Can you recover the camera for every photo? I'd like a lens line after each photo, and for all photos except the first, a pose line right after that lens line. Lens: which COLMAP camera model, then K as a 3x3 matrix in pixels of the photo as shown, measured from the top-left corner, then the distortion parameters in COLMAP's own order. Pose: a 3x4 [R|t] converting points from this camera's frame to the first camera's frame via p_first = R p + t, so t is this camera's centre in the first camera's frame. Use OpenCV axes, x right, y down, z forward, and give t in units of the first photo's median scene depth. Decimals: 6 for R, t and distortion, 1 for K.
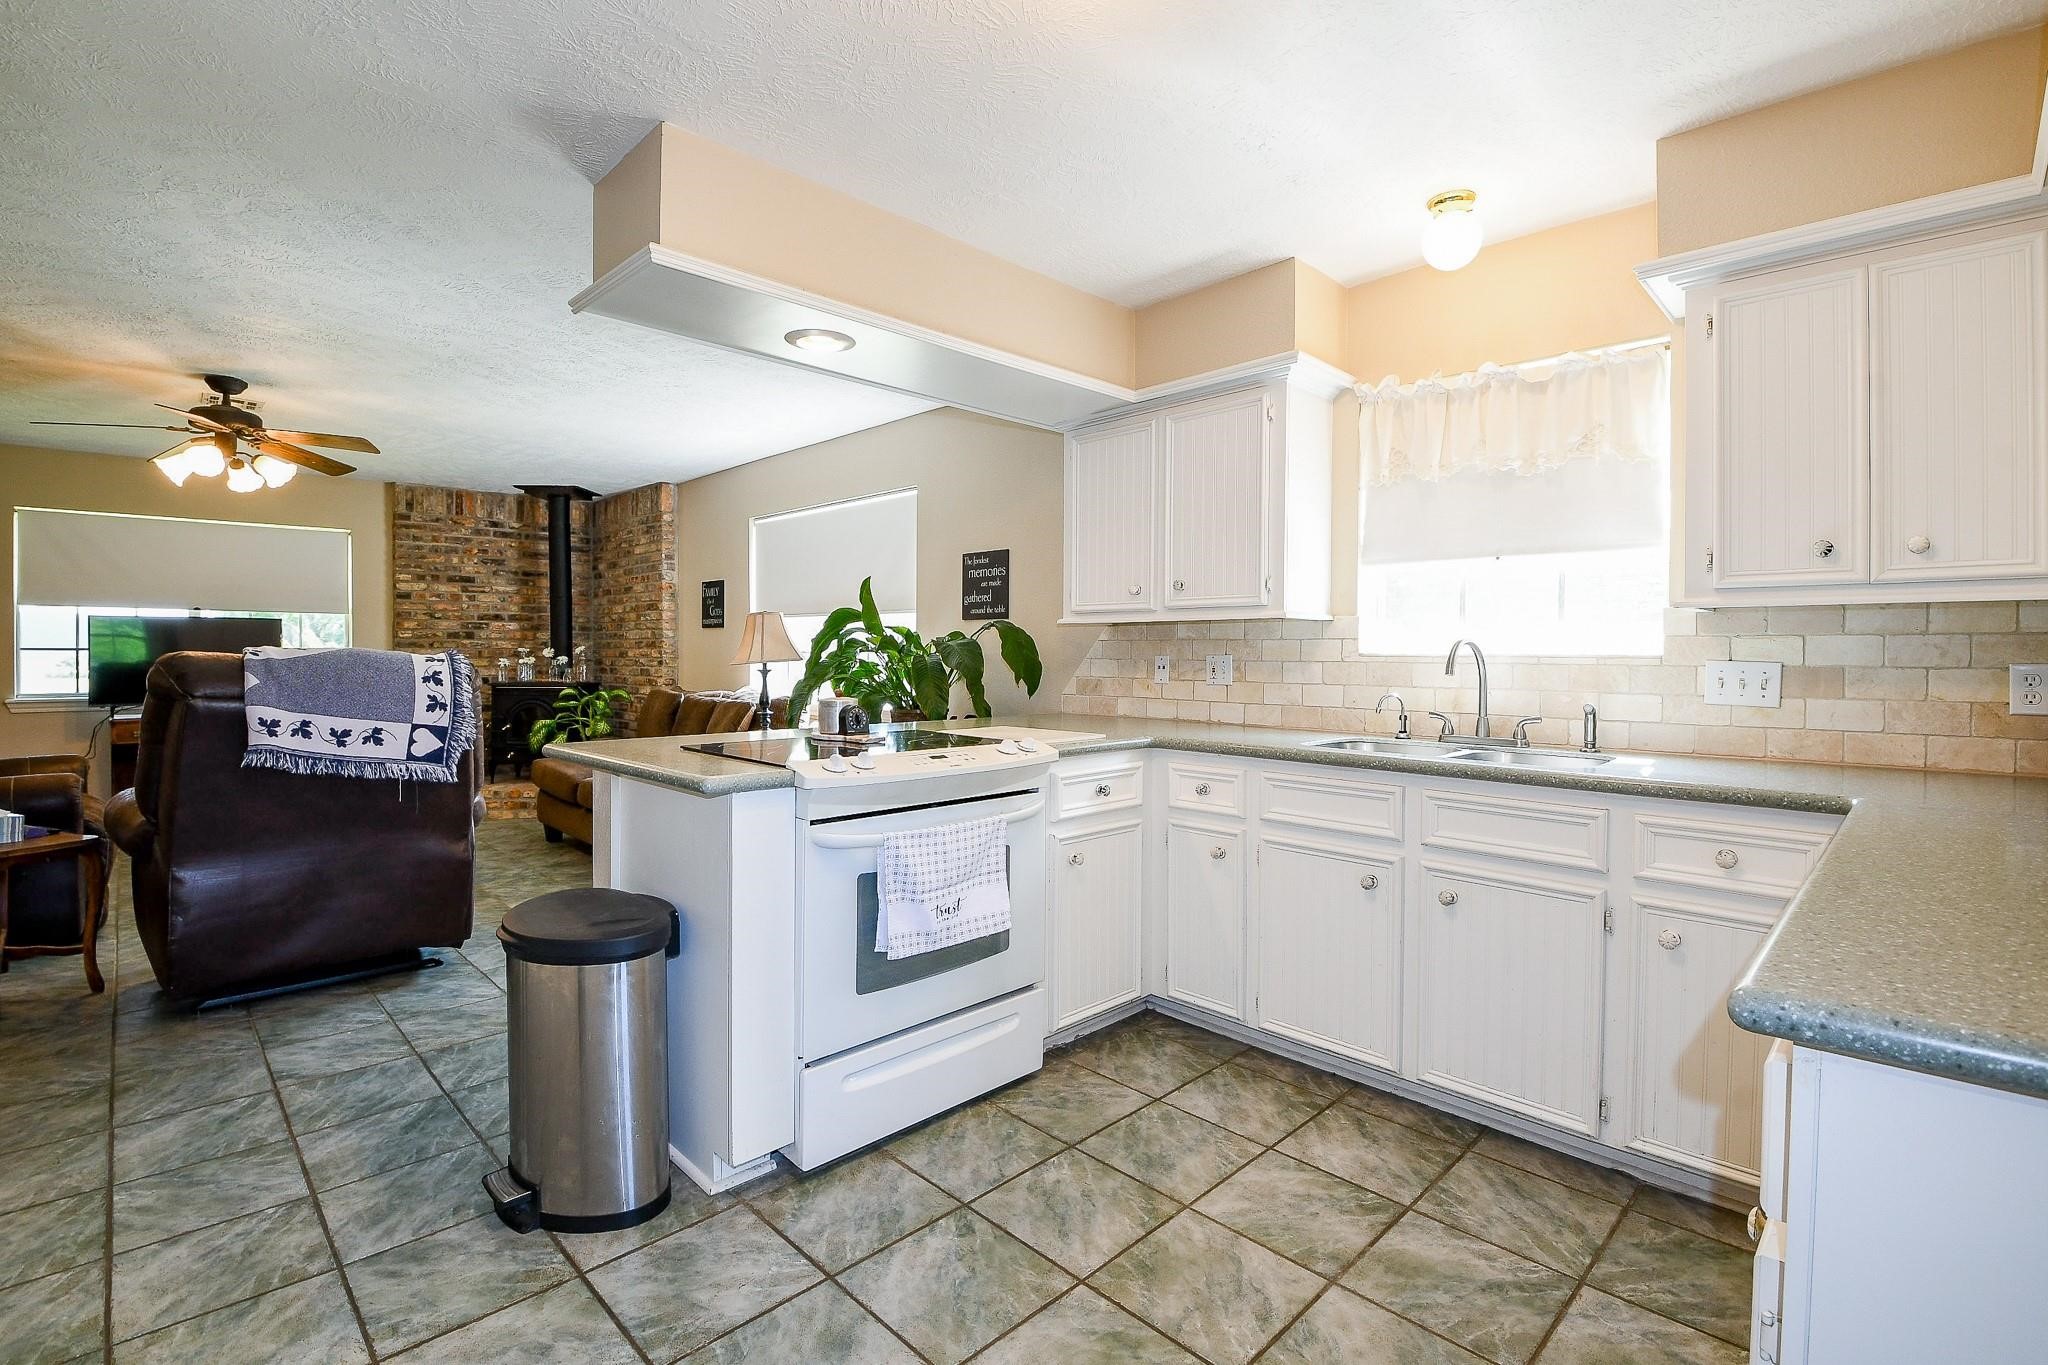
lens RADIAL K [[923.8, 0, 1027.2], [0, 923.8, 667.5], [0, 0, 1]] dist [-0.016580, -0.000728]
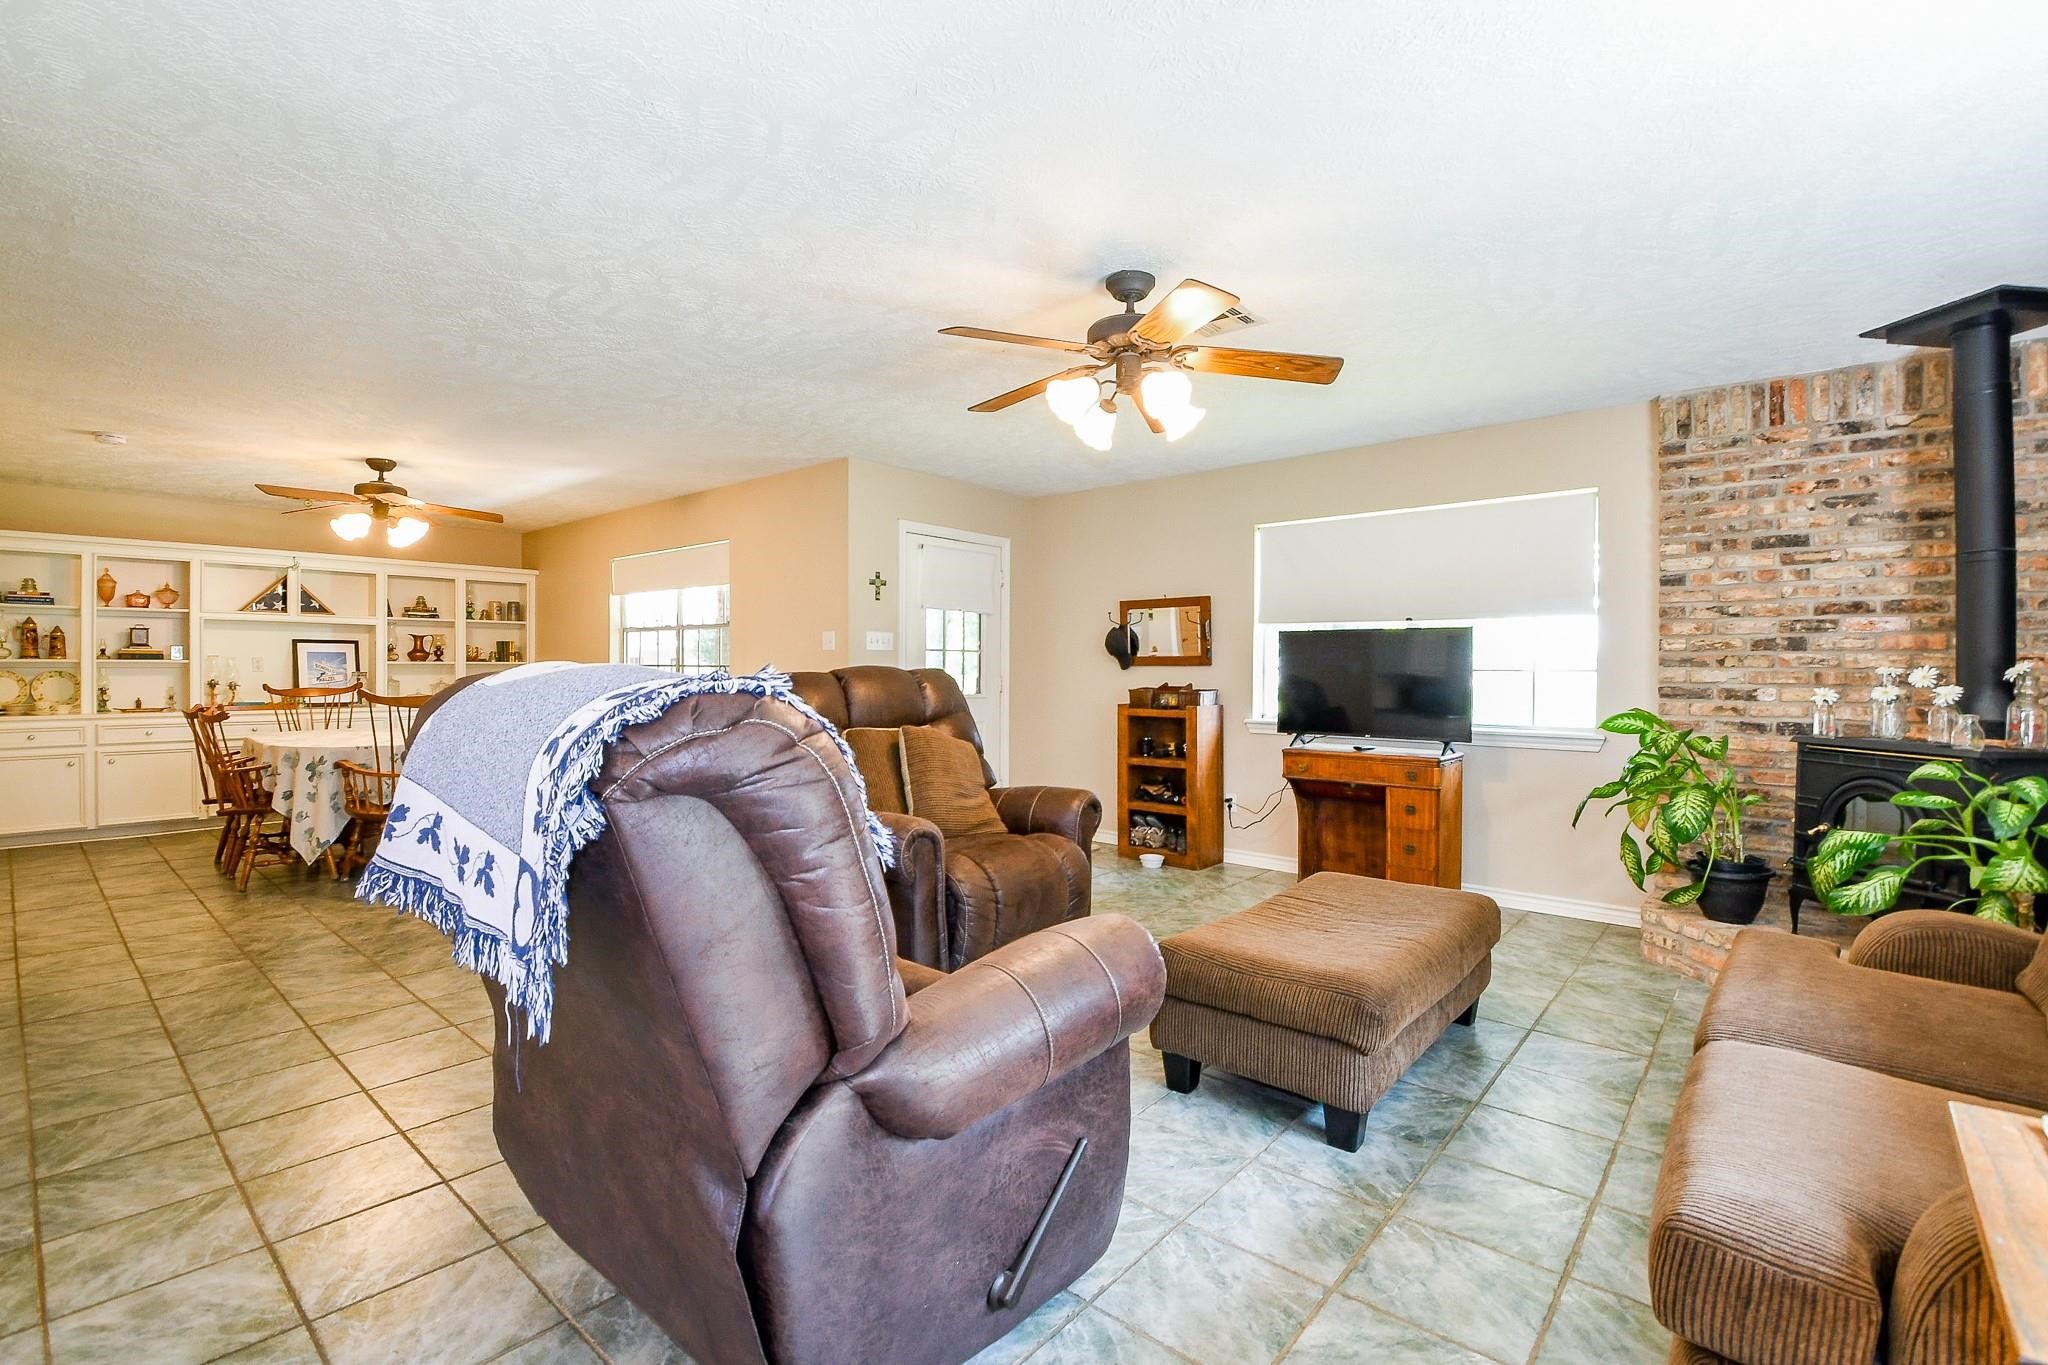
lens RADIAL K [[923.8, 0, 1023.7], [0, 923.8, 674.7], [0, 0, 1]] dist [-0.016580, -0.000728]
pose [[0.083046, 0.009434, -0.996501, -0.111259], [-0.022238, 0.999724, 0.007611, -0.010875], [0.996298, 0.021528, 0.083233, 0.508554]]
